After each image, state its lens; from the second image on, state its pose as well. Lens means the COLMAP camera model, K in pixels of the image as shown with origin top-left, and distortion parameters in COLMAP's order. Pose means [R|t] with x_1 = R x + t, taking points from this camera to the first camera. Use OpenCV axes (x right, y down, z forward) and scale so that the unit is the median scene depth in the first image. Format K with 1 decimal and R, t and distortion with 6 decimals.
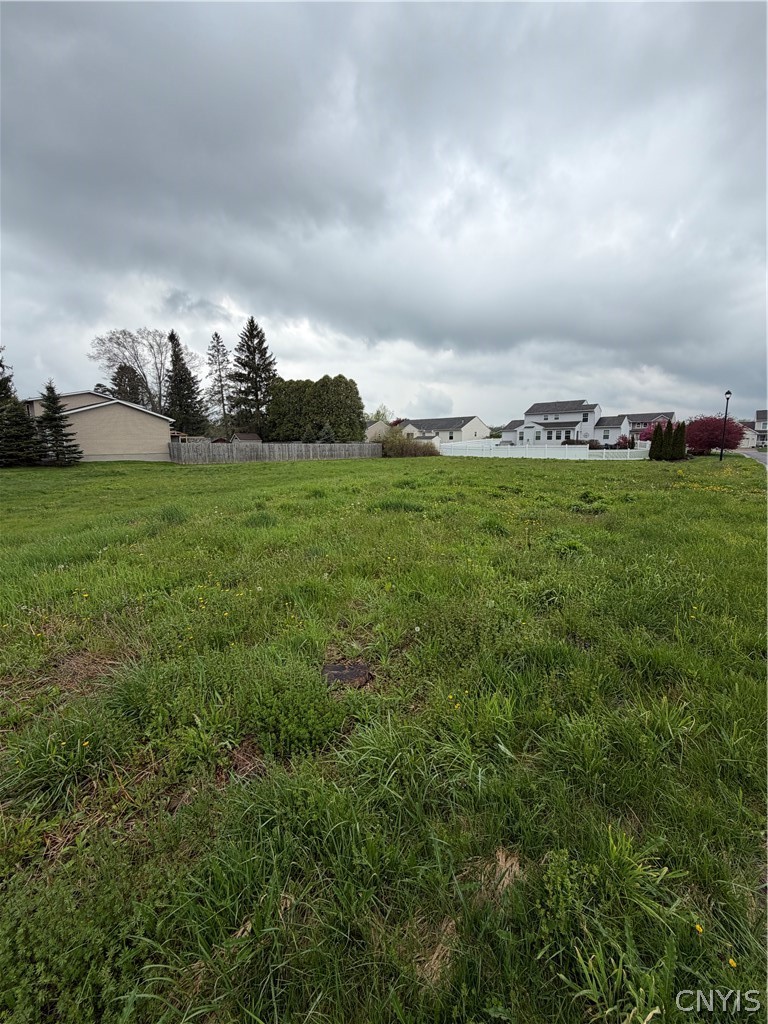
lens RADIAL K [[396.5, 0, 383.7], [0, 396.5, 503.8], [0, 0, 1]] dist [-0.000440, 0.000077]
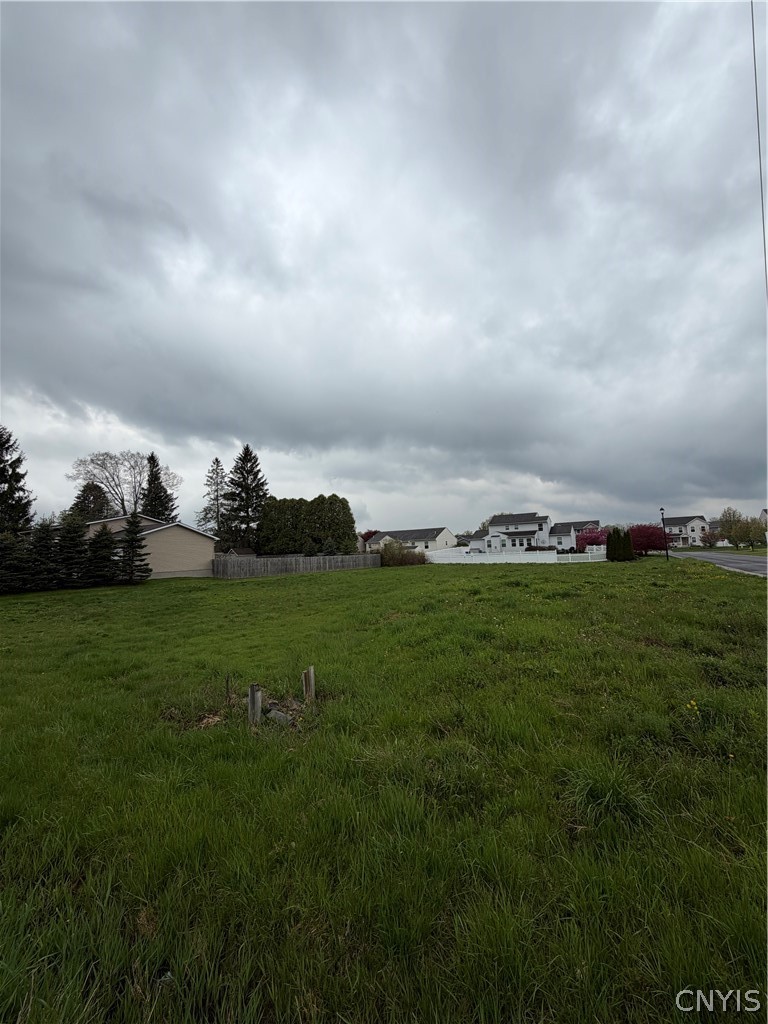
lens RADIAL K [[396.5, 0, 381.7], [0, 396.5, 511.5], [0, 0, 1]] dist [-0.000440, 0.000077]
pose [[0.988591, -0.012880, 0.150076, -0.135799], [0.050344, 0.967294, -0.248612, 0.006713], [-0.141965, 0.253331, 0.956906, -0.074548]]
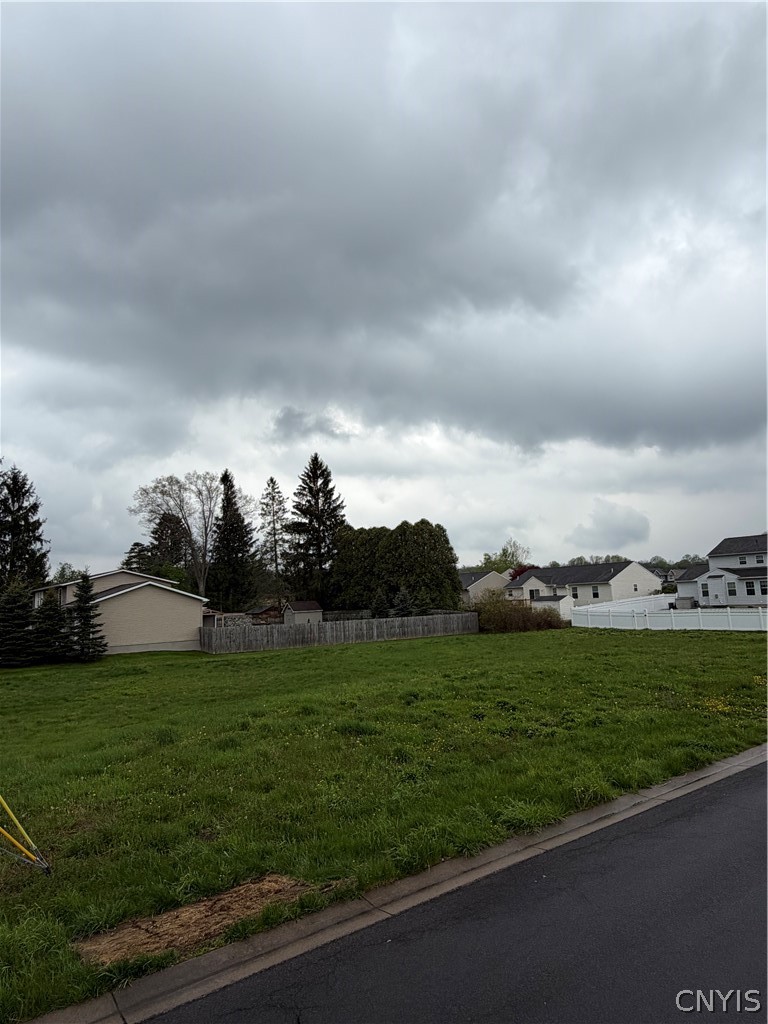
lens RADIAL K [[619.7, 0, 388.9], [0, 619.7, 514.5], [0, 0, 1]] dist [0.001846, -0.003766]
pose [[0.973995, -0.063180, -0.217580, 0.076482], [0.001055, 0.961586, -0.274501, -0.013352], [0.226565, 0.267133, 0.936647, -0.102932]]
